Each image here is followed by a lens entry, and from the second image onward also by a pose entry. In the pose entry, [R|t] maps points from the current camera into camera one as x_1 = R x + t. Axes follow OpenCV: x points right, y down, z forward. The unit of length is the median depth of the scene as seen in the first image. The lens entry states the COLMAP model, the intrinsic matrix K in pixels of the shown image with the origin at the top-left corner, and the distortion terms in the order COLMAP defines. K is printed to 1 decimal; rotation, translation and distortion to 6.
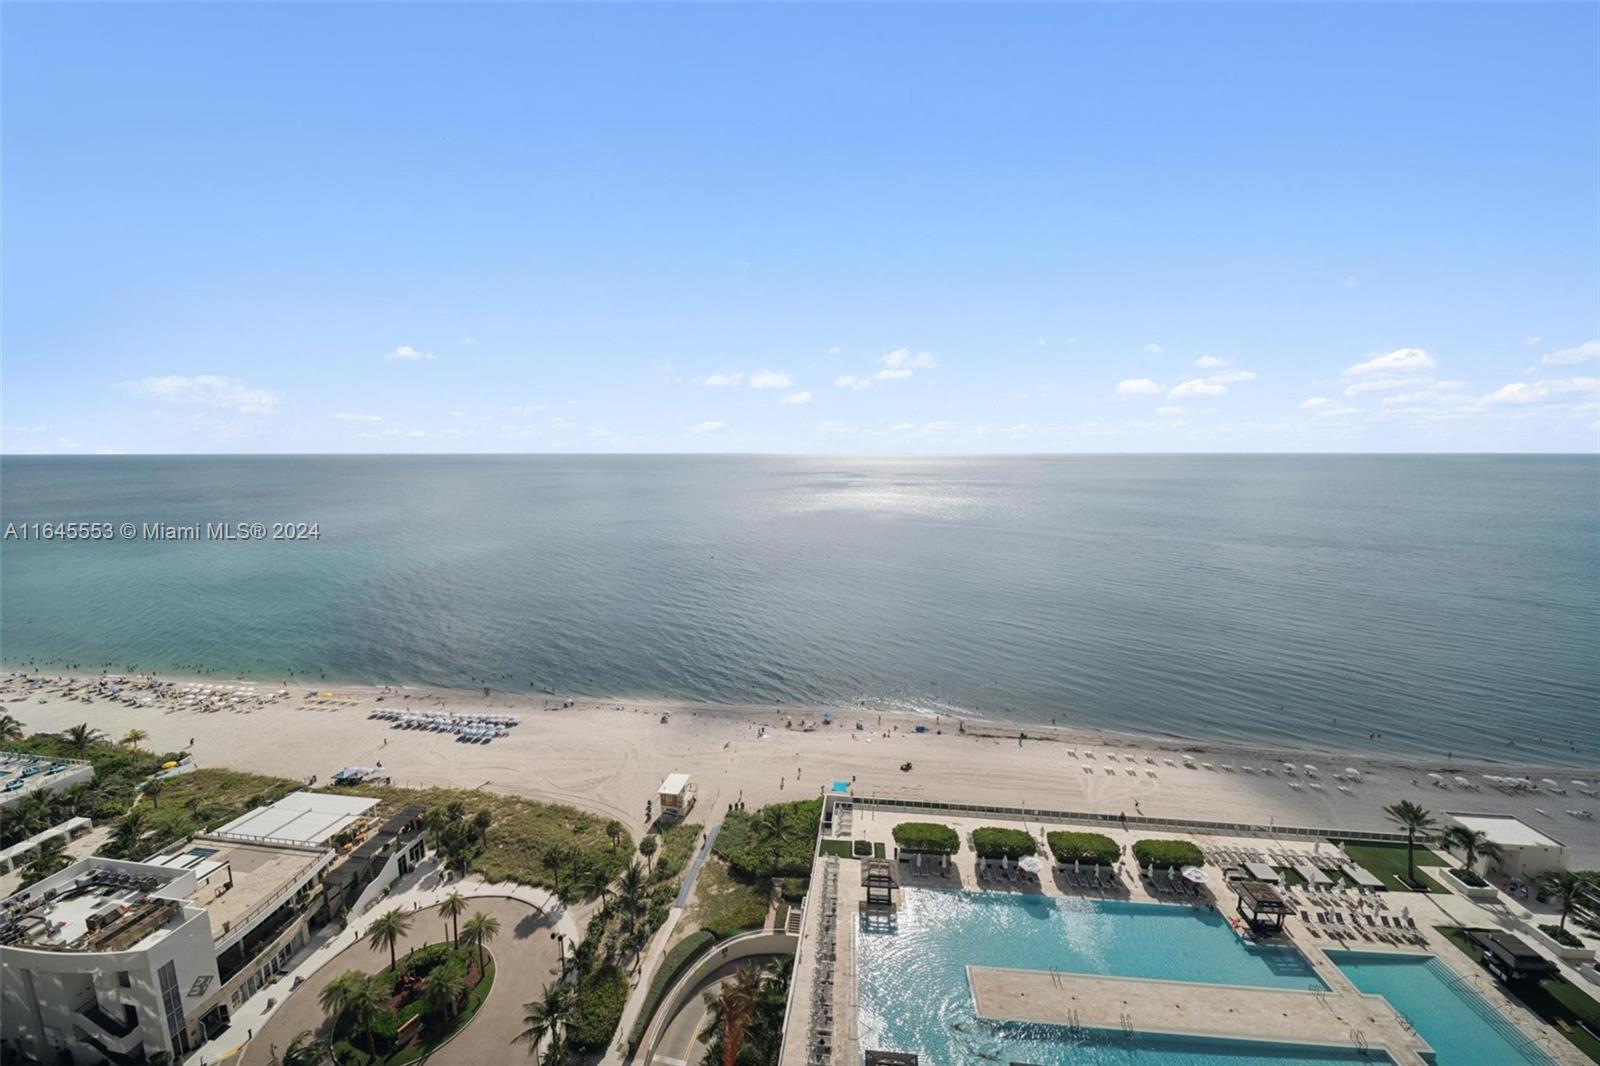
lens RADIAL K [[561.4, 0, 804.0], [0, 561.4, 530.8], [0, 0, 1]] dist [0.018486, -0.005941]
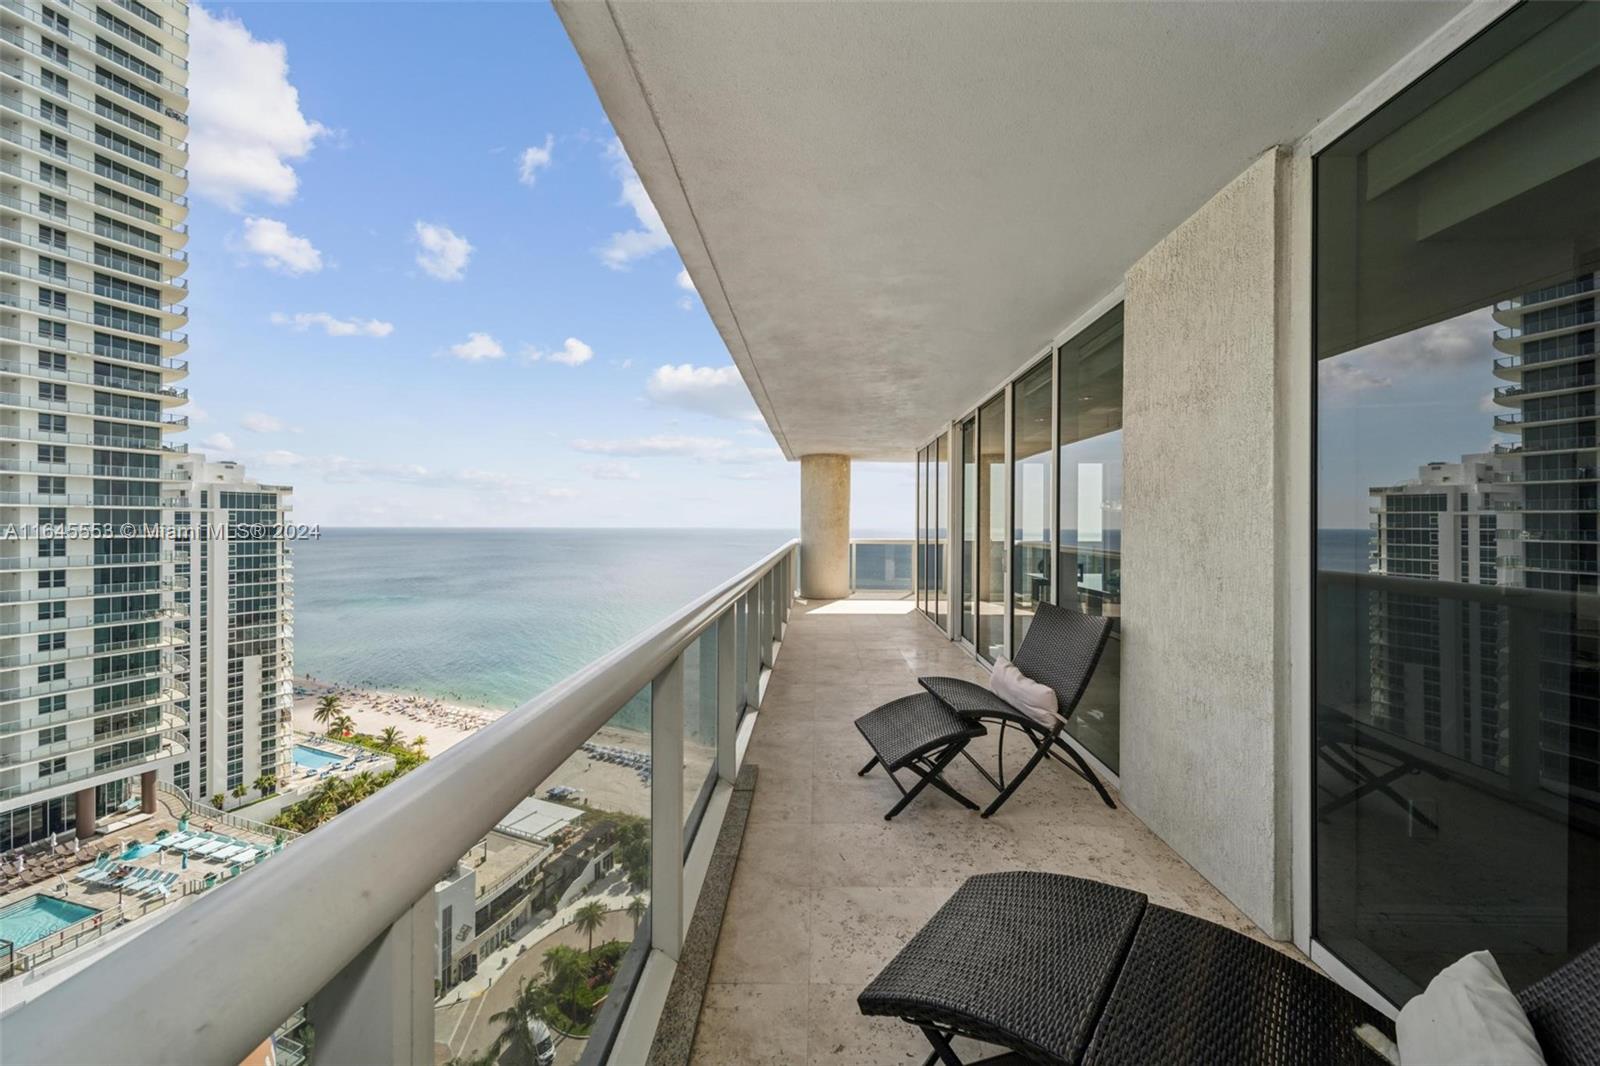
lens RADIAL K [[559.1, 0, 796.3], [0, 559.1, 518.6], [0, 0, 1]] dist [0.019975, -0.005499]
pose [[0.961160, 0.002744, -0.275979, 0.017821], [-0.045327, 0.987942, -0.148038, 0.016161], [0.272246, 0.154798, 0.949695, -0.123895]]
